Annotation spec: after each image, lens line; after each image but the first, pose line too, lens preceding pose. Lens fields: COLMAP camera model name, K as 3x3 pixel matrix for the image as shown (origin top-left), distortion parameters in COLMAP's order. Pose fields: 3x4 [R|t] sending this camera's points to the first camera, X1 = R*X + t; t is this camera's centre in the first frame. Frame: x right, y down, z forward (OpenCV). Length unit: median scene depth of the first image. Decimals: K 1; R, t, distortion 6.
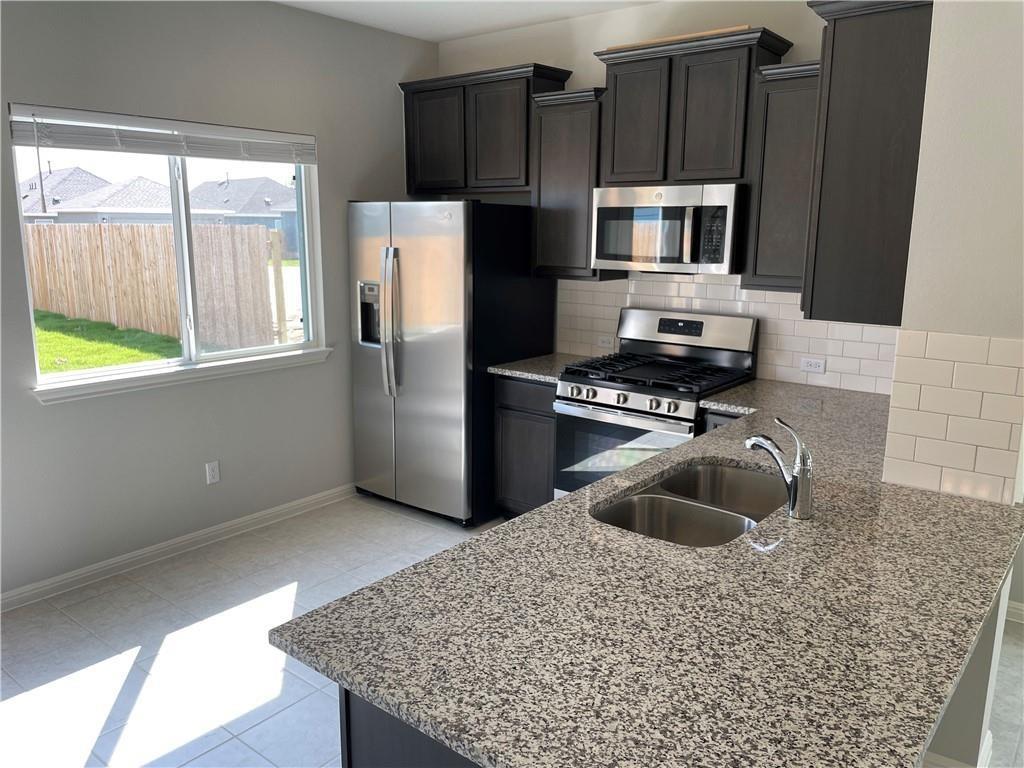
lens RADIAL K [[786.4, 0, 512.0], [0, 786.4, 384.0], [0, 0, 1]] dist [0.021130, -0.005465]
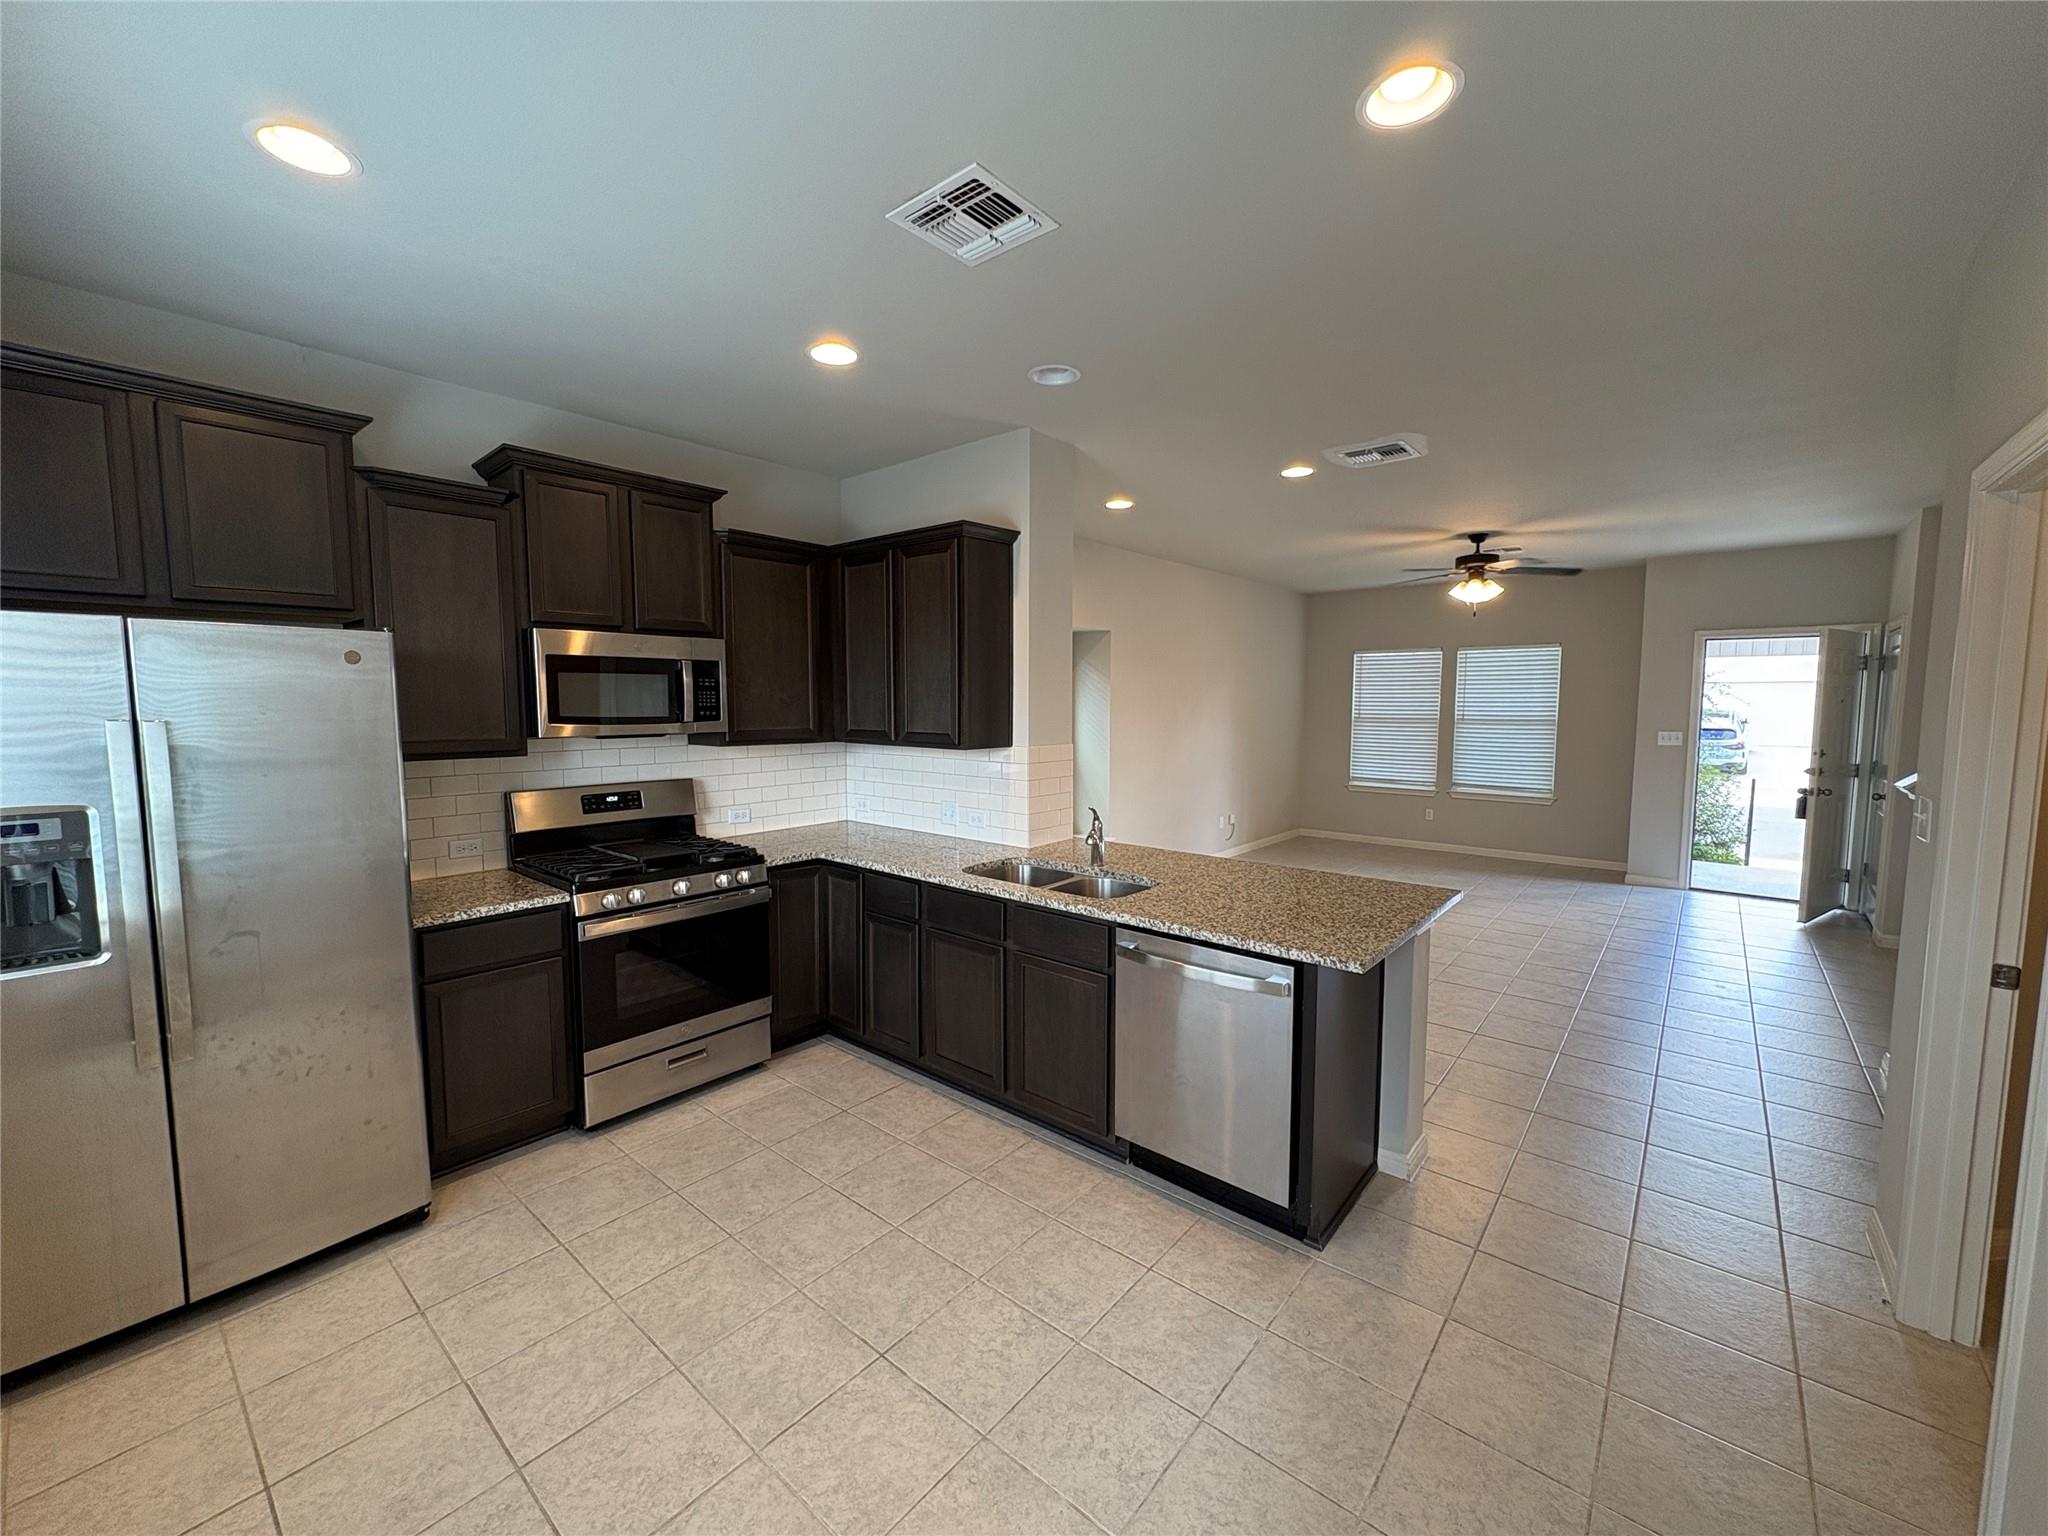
lens RADIAL K [[824.0, 0, 1022.9], [0, 824.0, 772.0], [0, 0, 1]] dist [-0.002552, 0.000263]
pose [[0.009615, -0.094382, 0.995490, -0.658503], [0.197233, 0.976157, 0.090644, -0.100202], [-0.980310, 0.195471, 0.028001, 0.567999]]
